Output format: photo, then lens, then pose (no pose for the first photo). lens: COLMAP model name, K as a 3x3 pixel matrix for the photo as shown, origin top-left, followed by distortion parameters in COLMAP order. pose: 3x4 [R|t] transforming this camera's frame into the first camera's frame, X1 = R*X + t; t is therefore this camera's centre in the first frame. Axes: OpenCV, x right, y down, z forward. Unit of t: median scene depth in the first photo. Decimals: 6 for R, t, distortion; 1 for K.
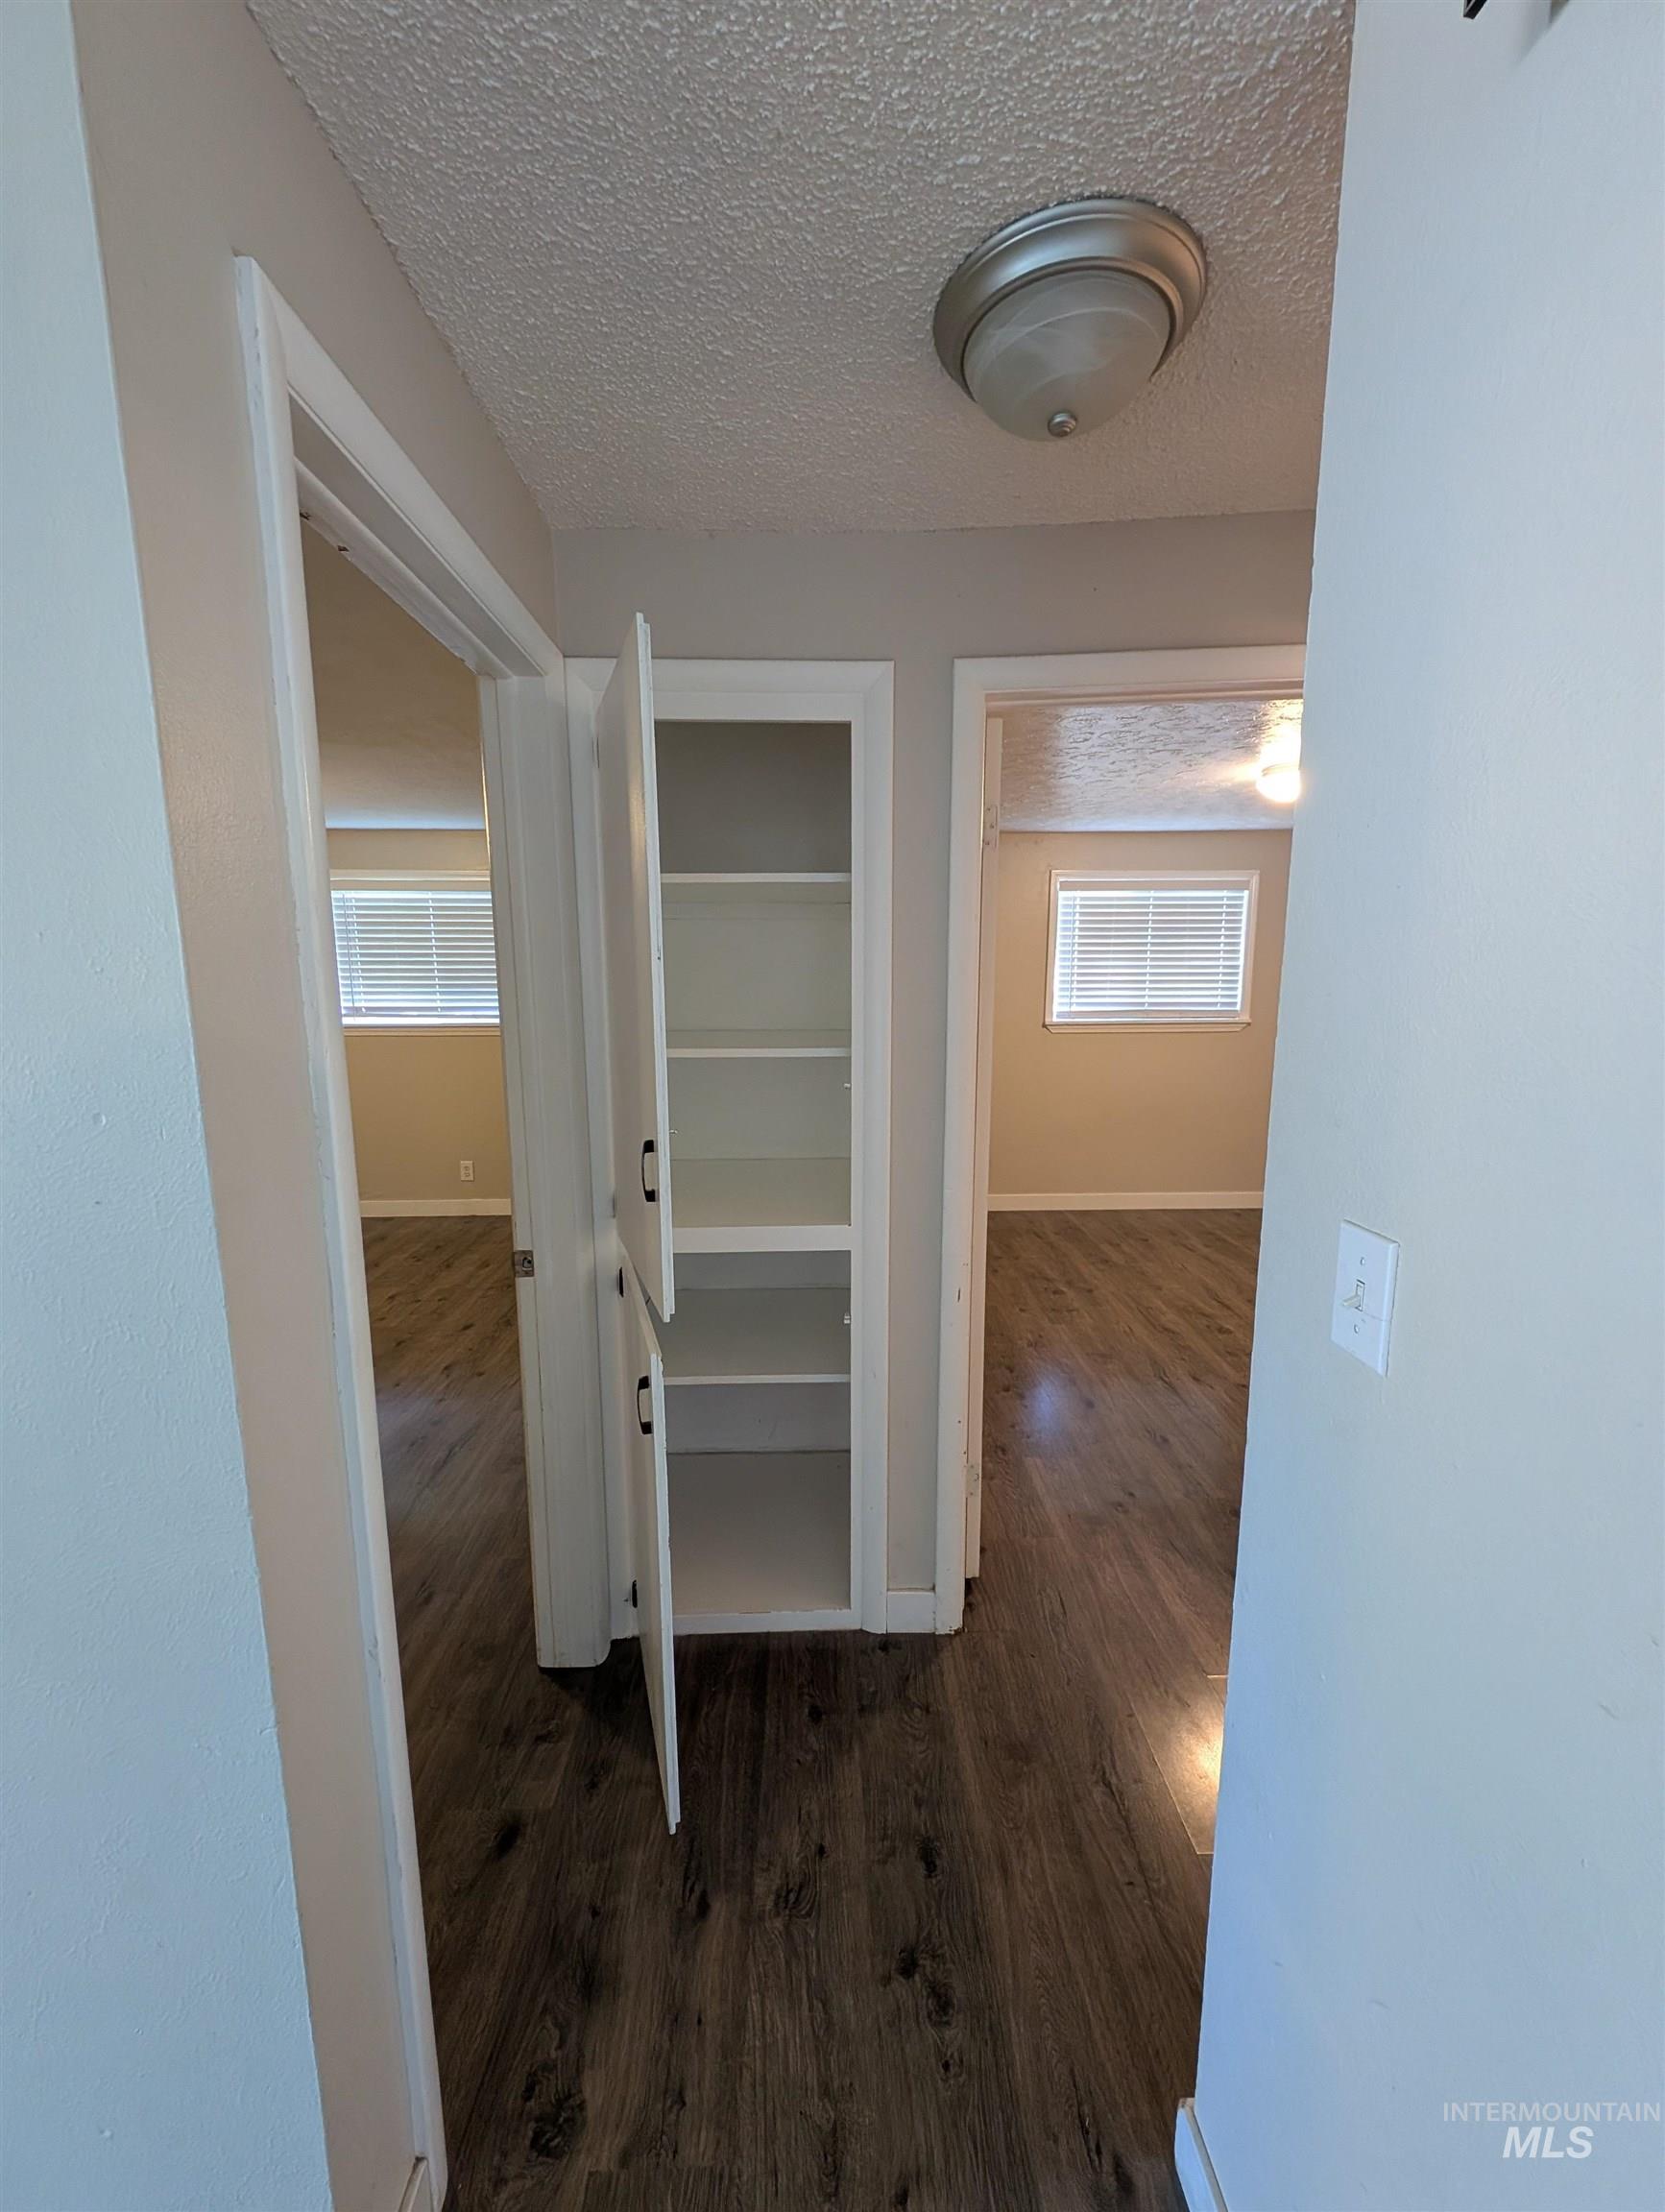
lens RADIAL K [[836.7, 0, 832.5], [0, 836.7, 1106.0], [0, 0, 1]] dist [0.014999, -0.008055]
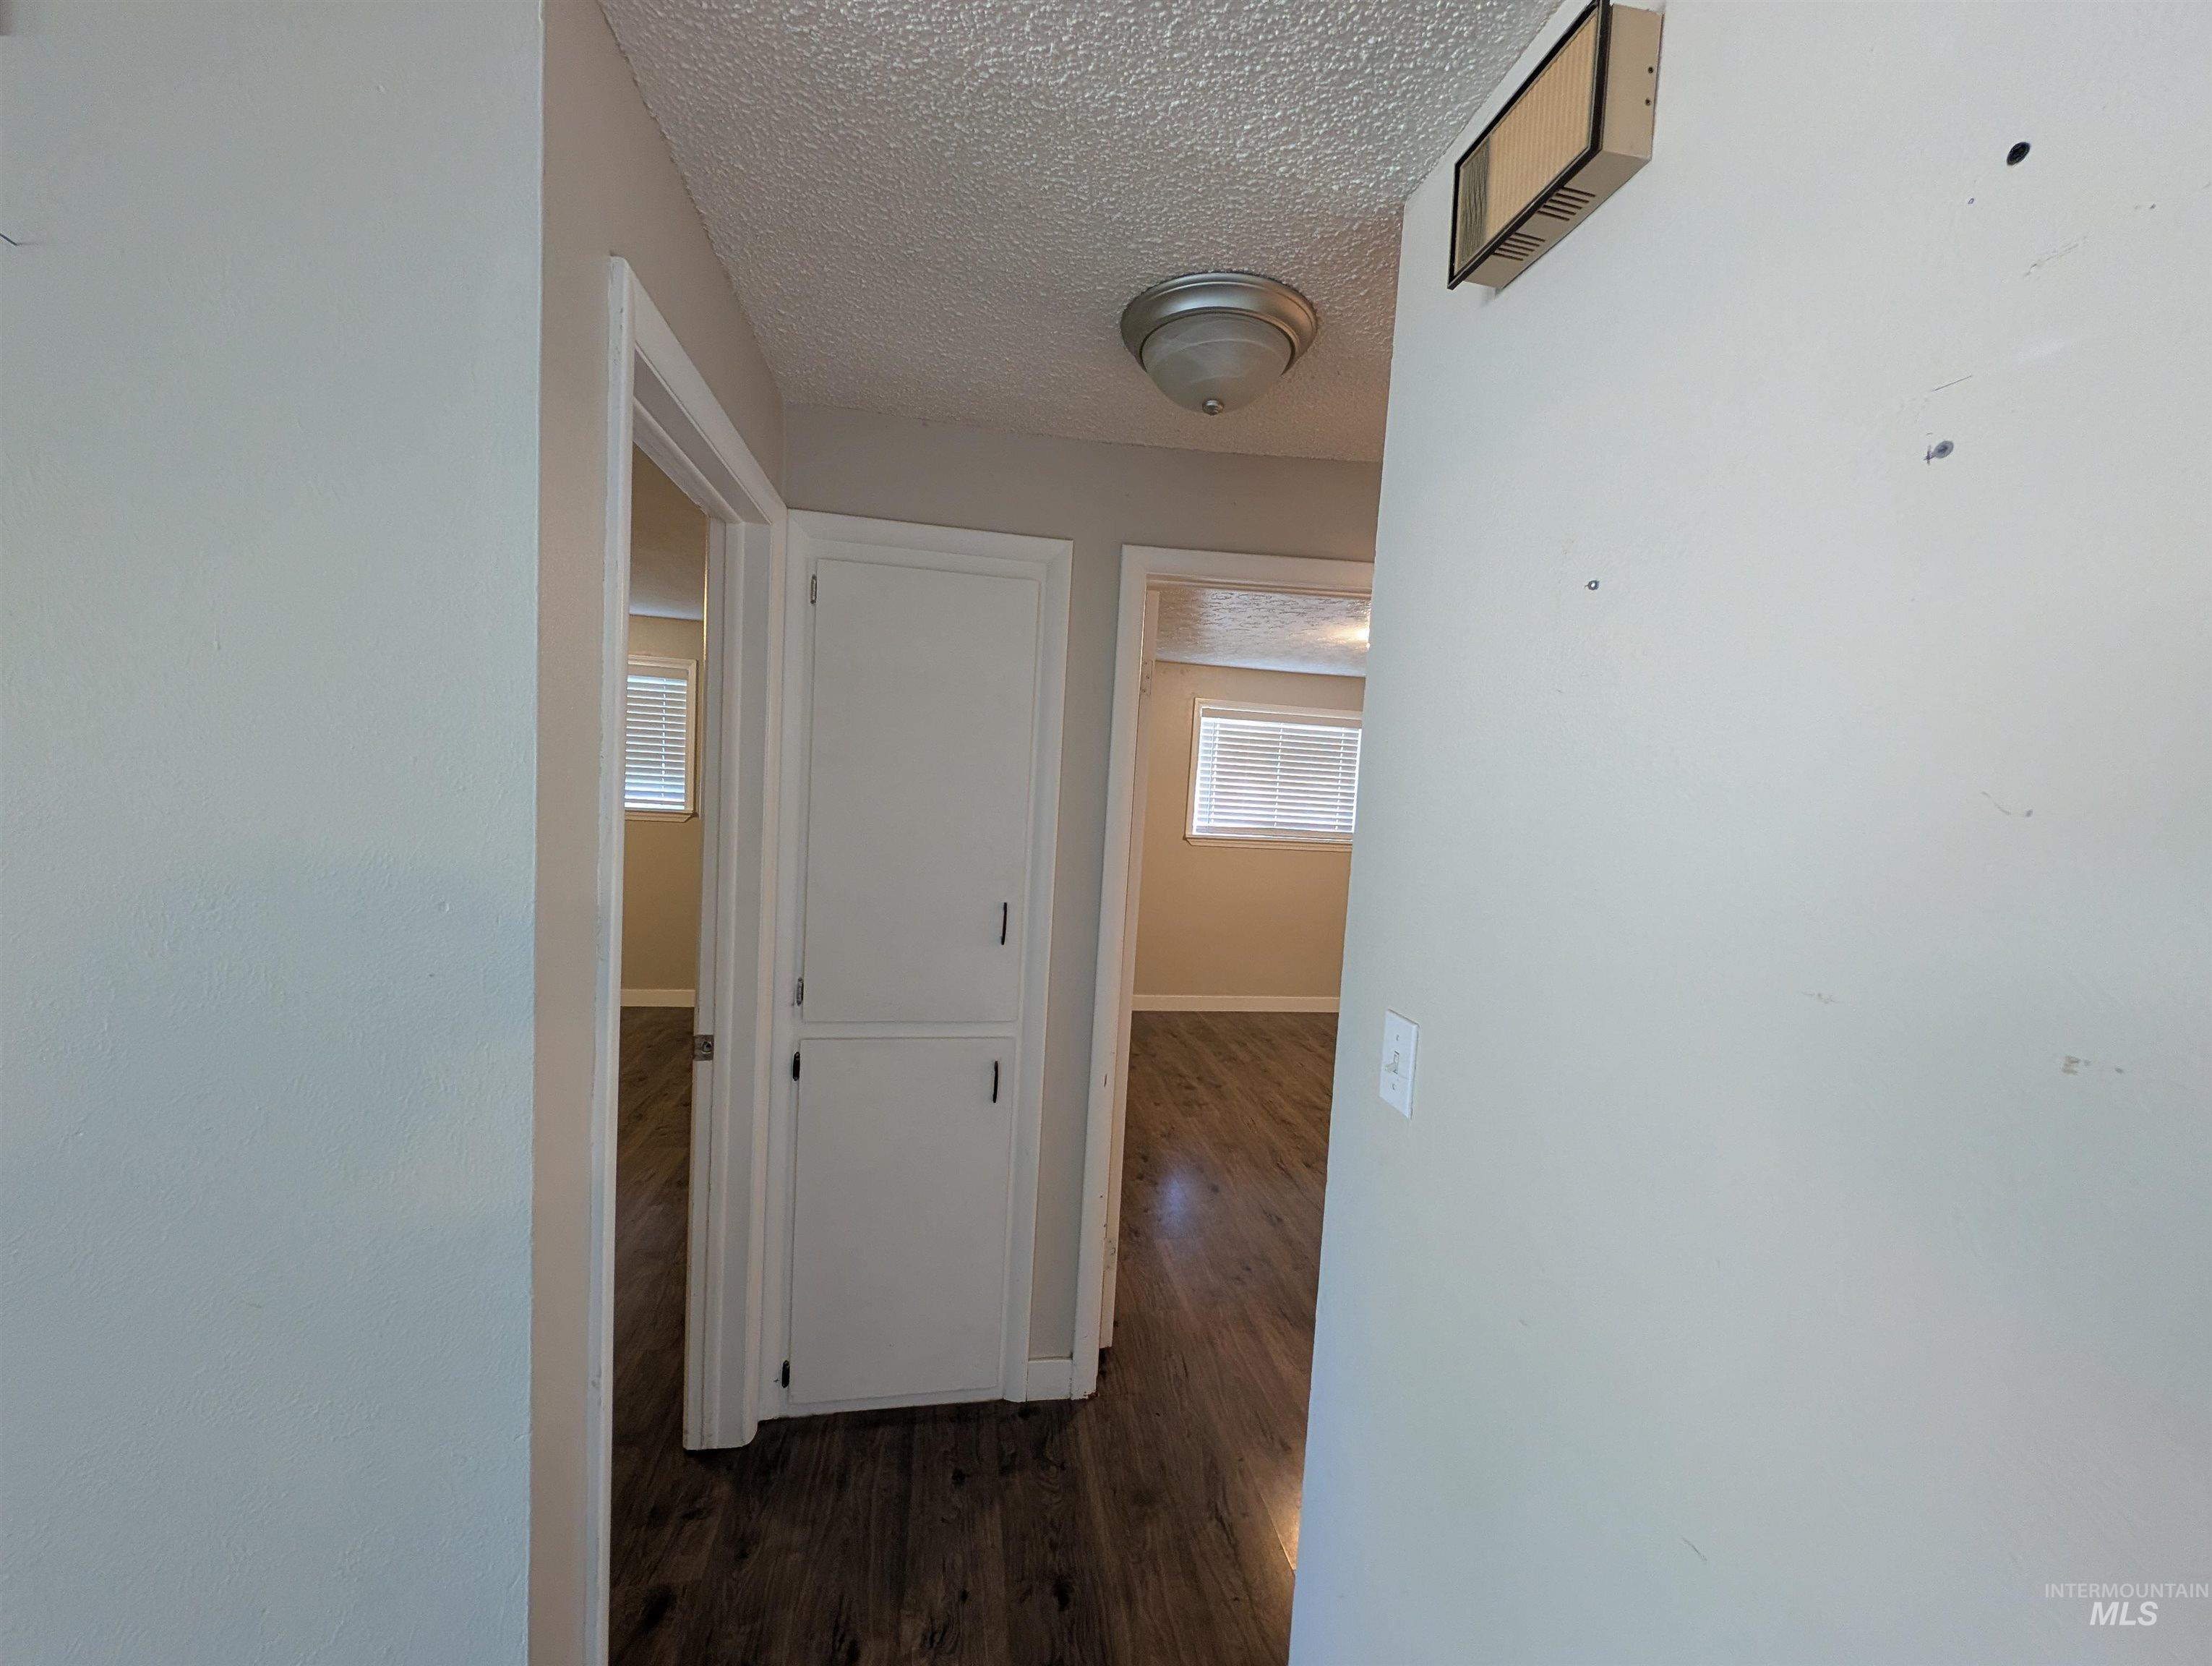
lens RADIAL K [[836.7, 0, 1105.1], [0, 836.7, 840.9], [0, 0, 1]] dist [0.014999, -0.008055]
pose [[0.987032, 0.049640, 0.152655, -0.040610], [-0.037797, 0.996116, -0.079525, -0.007465], [-0.156009, 0.072723, 0.985075, -0.146538]]
